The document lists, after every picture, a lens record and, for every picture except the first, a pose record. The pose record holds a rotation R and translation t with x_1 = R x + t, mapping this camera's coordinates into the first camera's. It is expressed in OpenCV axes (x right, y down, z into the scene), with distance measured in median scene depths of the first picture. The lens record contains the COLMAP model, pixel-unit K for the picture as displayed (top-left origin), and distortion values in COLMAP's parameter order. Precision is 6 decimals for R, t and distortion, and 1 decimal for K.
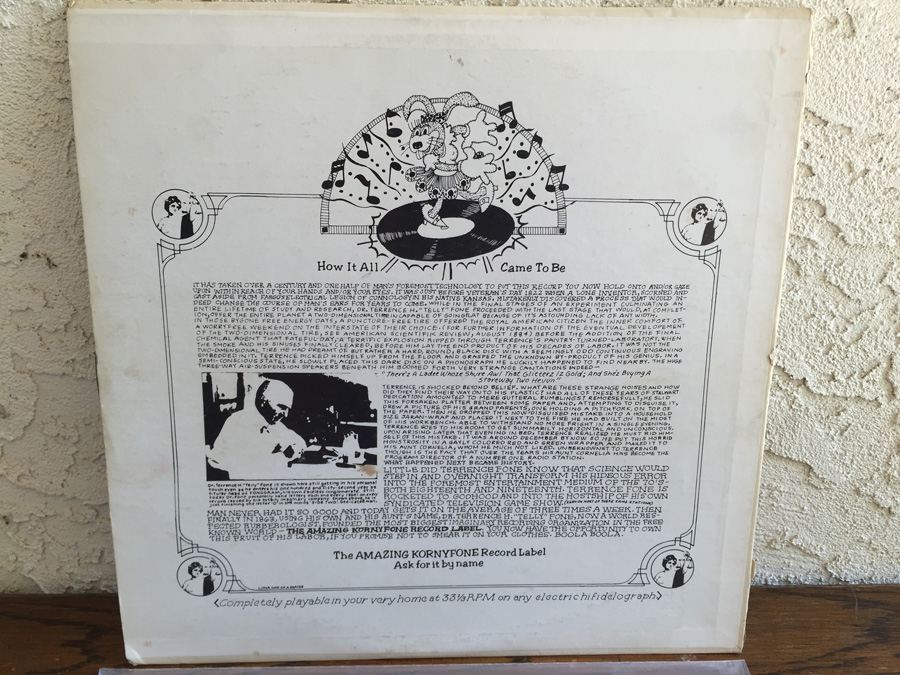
lens RADIAL K [[765.3, 0, 448.8], [0, 765.3, 339.5], [0, 0, 1]] dist [0.045142, -0.068658]
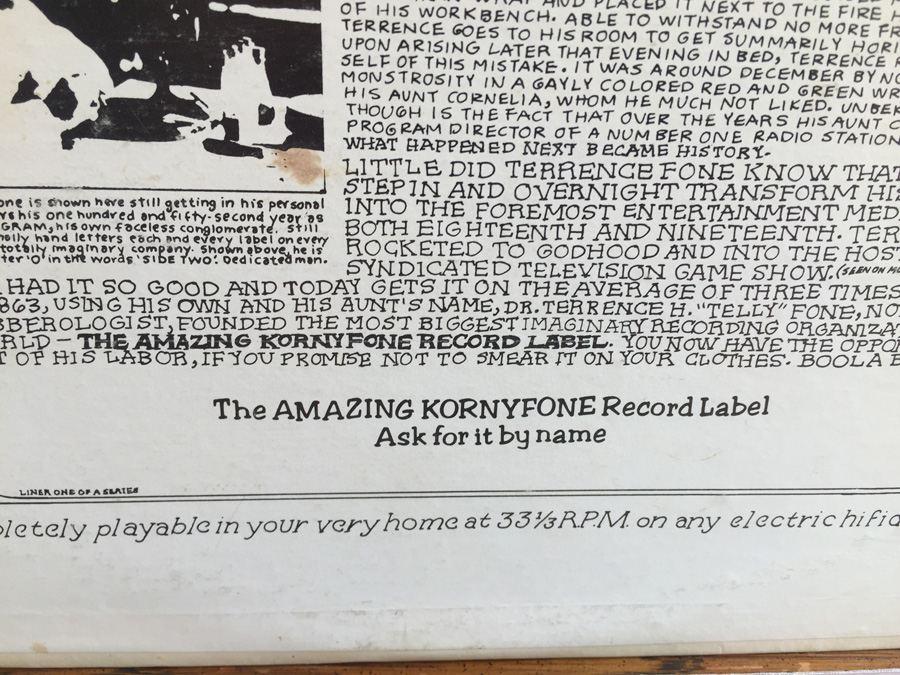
lens RADIAL K [[765.3, 0, 448.9], [0, 765.3, 338.8], [0, 0, 1]] dist [0.045142, -0.068658]
pose [[0.999940, 0.006896, 0.008535, -0.038788], [-0.007657, 0.995678, 0.092556, 0.213153], [-0.007860, -0.092616, 0.995671, 0.634958]]
